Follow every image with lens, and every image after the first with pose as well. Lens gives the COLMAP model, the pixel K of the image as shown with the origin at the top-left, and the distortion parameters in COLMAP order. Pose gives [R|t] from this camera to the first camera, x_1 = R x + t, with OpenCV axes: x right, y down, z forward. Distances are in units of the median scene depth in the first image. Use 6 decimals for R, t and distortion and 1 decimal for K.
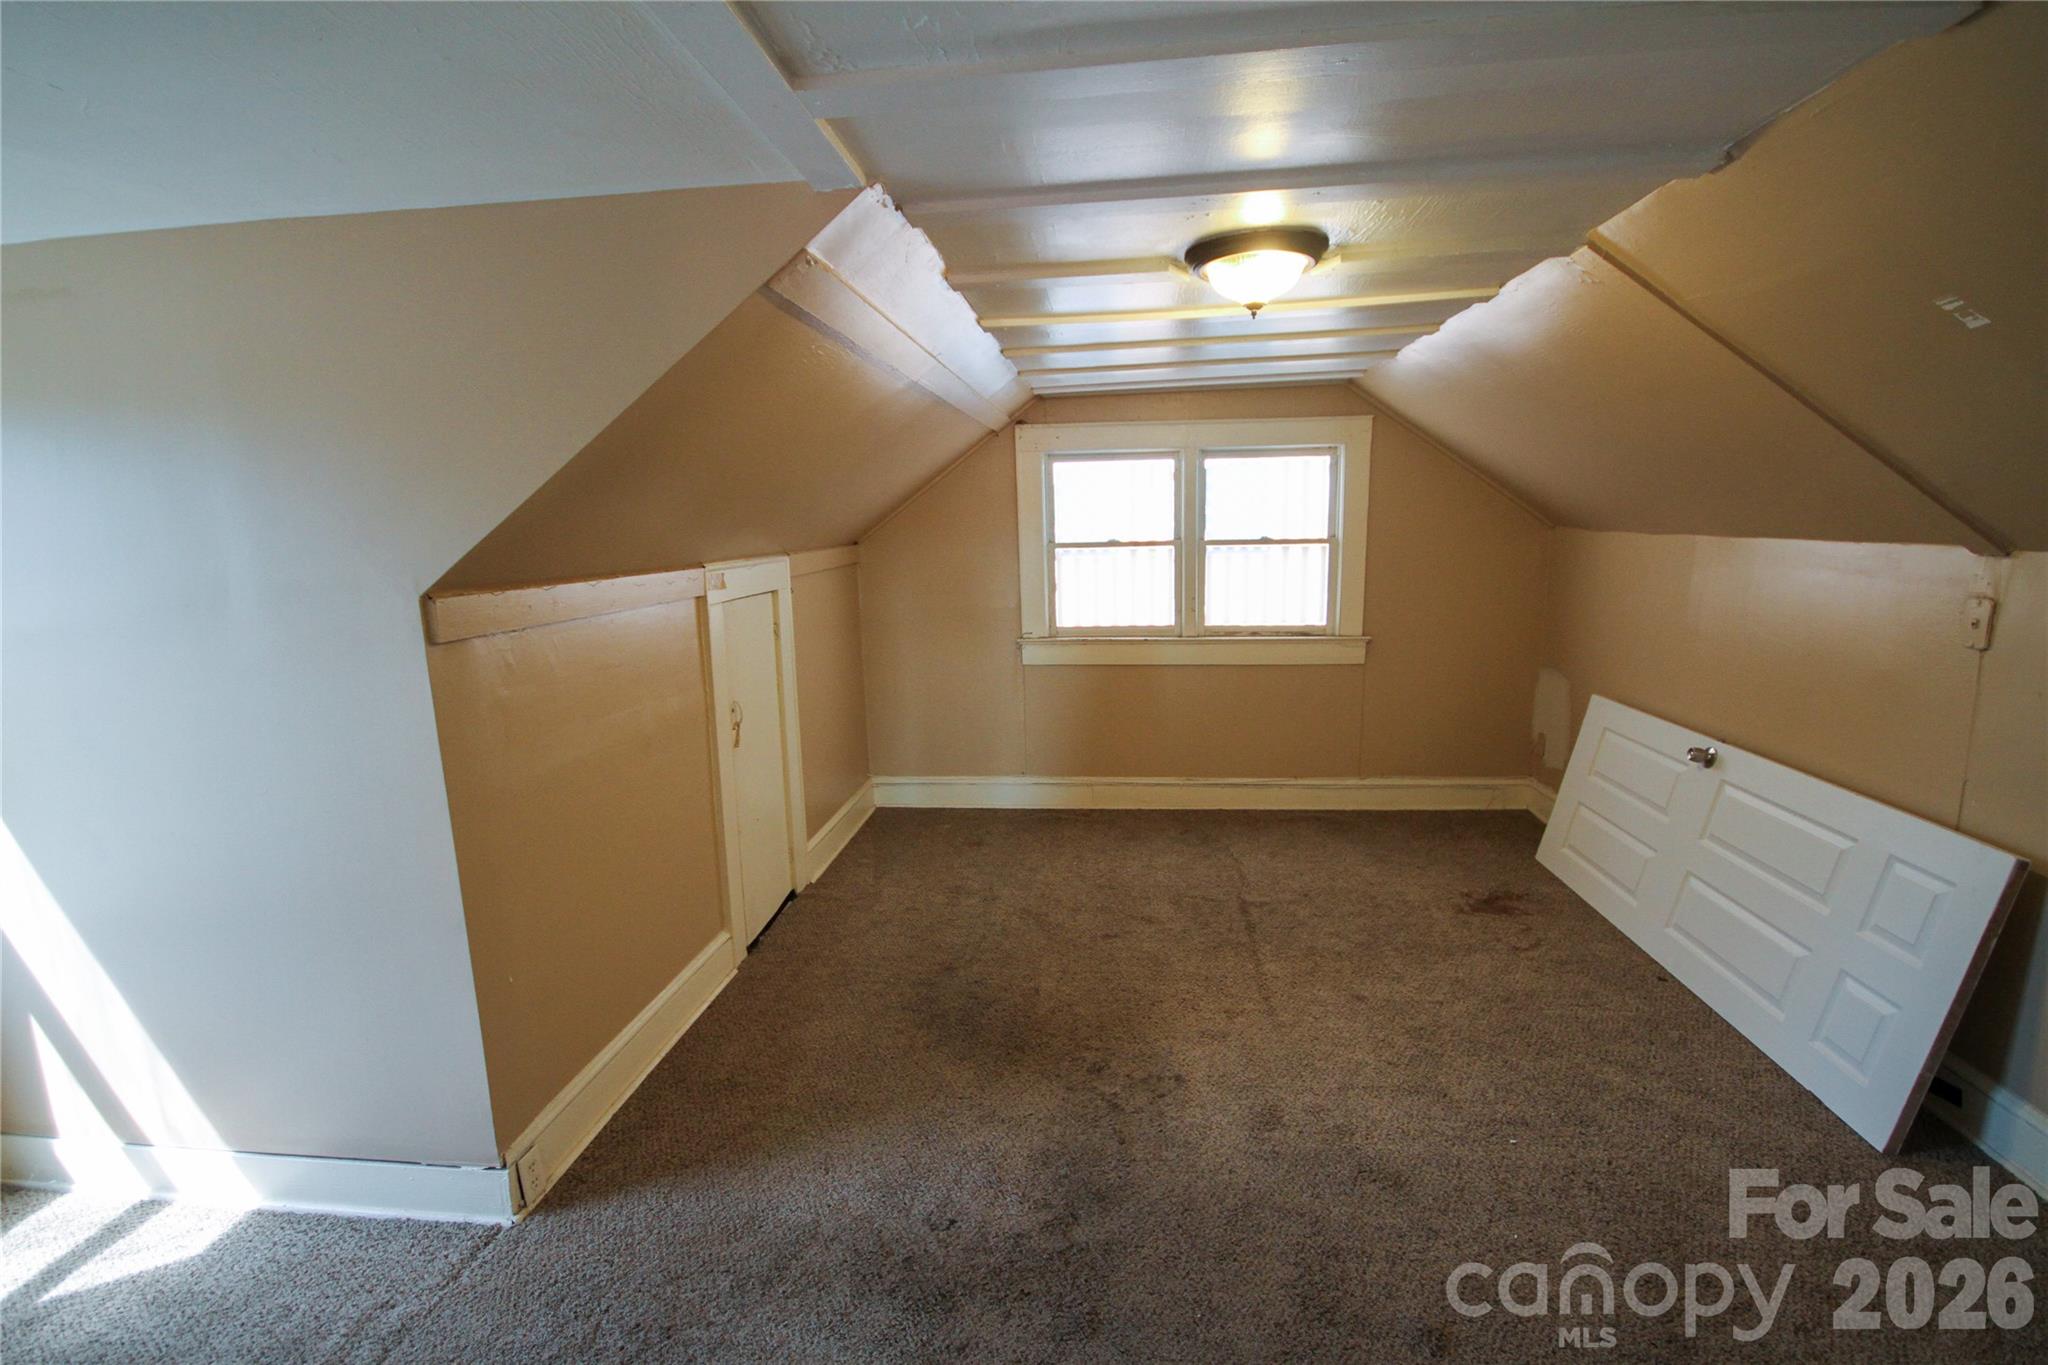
lens RADIAL K [[945.5, 0, 1020.3], [0, 945.5, 687.2], [0, 0, 1]] dist [0.003117, -0.007704]
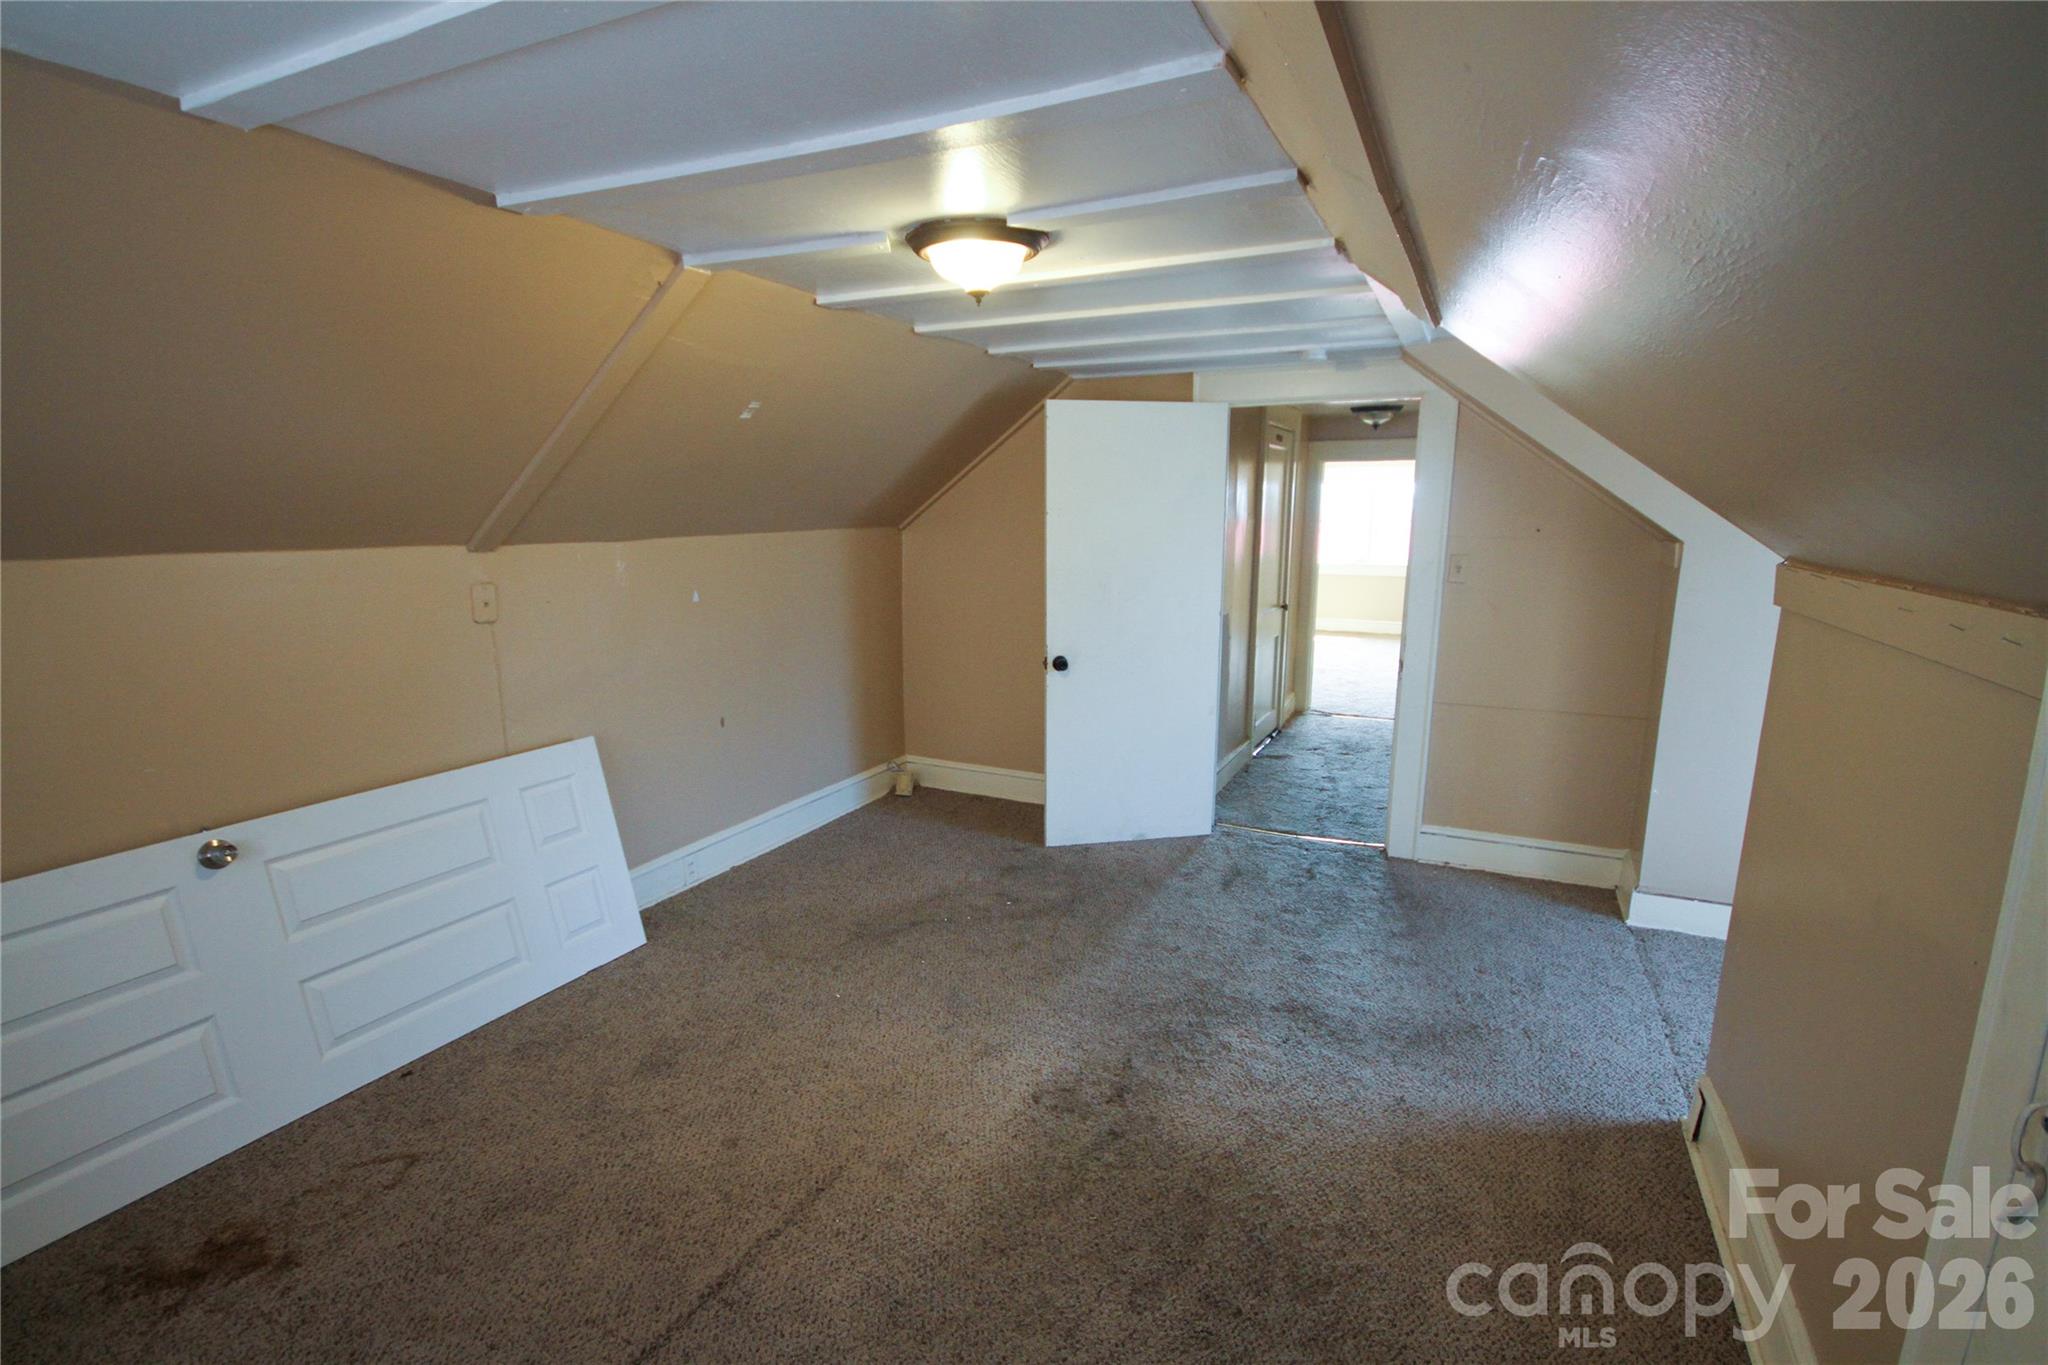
lens RADIAL K [[945.5, 0, 1023.7], [0, 945.5, 682.9], [0, 0, 1]] dist [0.003117, -0.007704]
pose [[-0.939517, -0.040130, 0.340143, -0.111843], [0.081740, 0.938144, 0.336457, -0.265548], [-0.332605, 0.343911, -0.878123, 1.504887]]
